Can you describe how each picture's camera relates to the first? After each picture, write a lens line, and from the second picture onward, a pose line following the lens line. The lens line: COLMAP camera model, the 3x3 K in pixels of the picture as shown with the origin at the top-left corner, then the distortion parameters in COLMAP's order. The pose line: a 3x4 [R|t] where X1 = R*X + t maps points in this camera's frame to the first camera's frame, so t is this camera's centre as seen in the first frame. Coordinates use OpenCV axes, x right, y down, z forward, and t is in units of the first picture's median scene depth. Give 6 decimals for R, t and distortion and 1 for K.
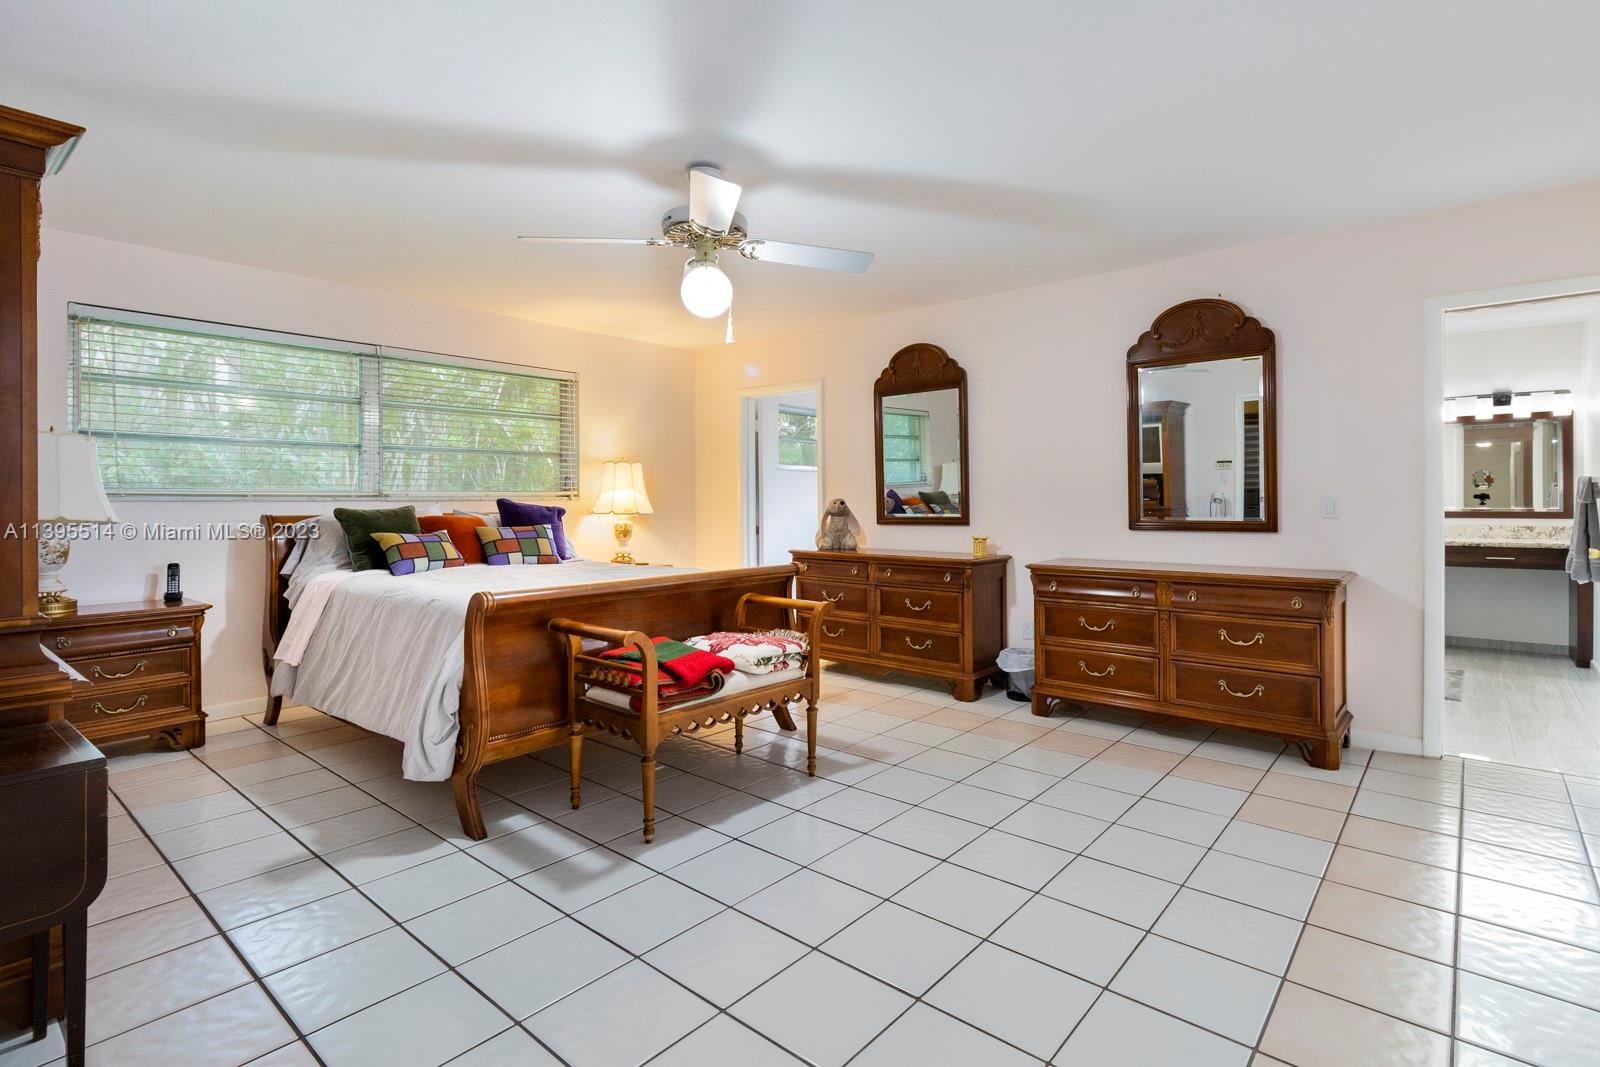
lens RADIAL K [[741.3, 0, 784.3], [0, 741.3, 500.8], [0, 0, 1]] dist [0.002508, 0.000900]
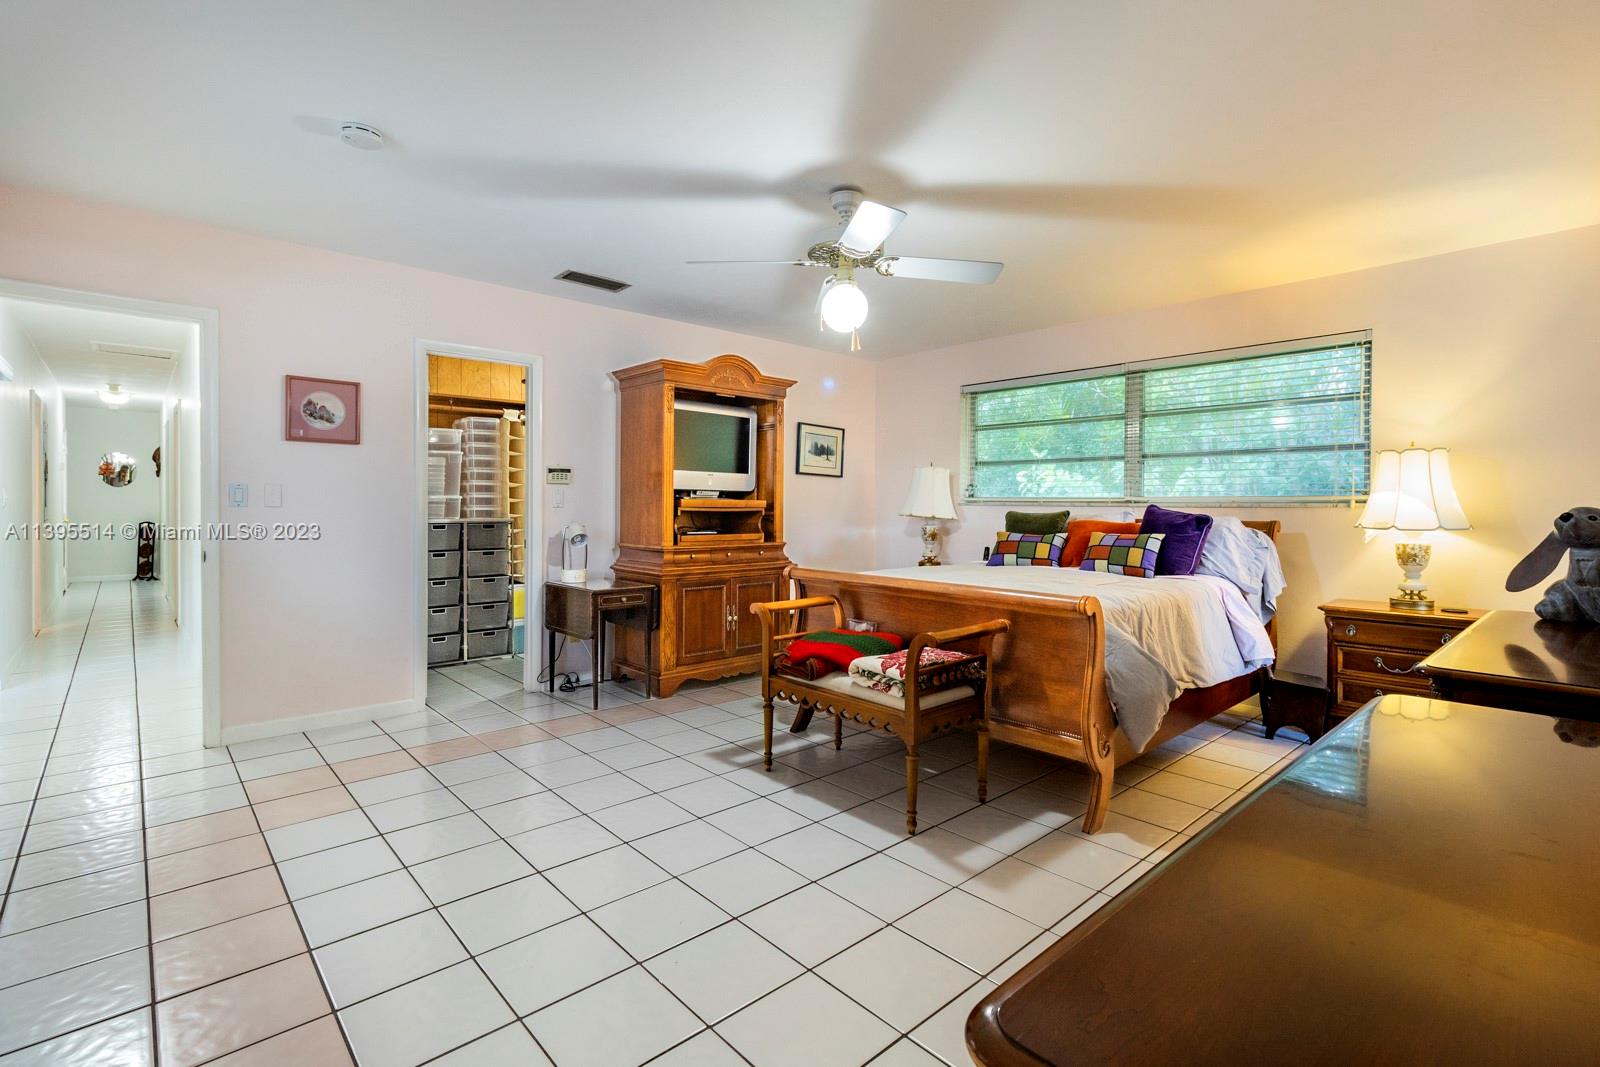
lens RADIAL K [[741.3, 0, 798.8], [0, 741.3, 519.4], [0, 0, 1]] dist [0.002508, 0.000900]
pose [[-0.092180, 0.020310, -0.995535, 0.883026], [-0.008210, 0.999742, 0.021156, -0.000497], [0.995709, 0.010124, -0.091989, 0.955288]]
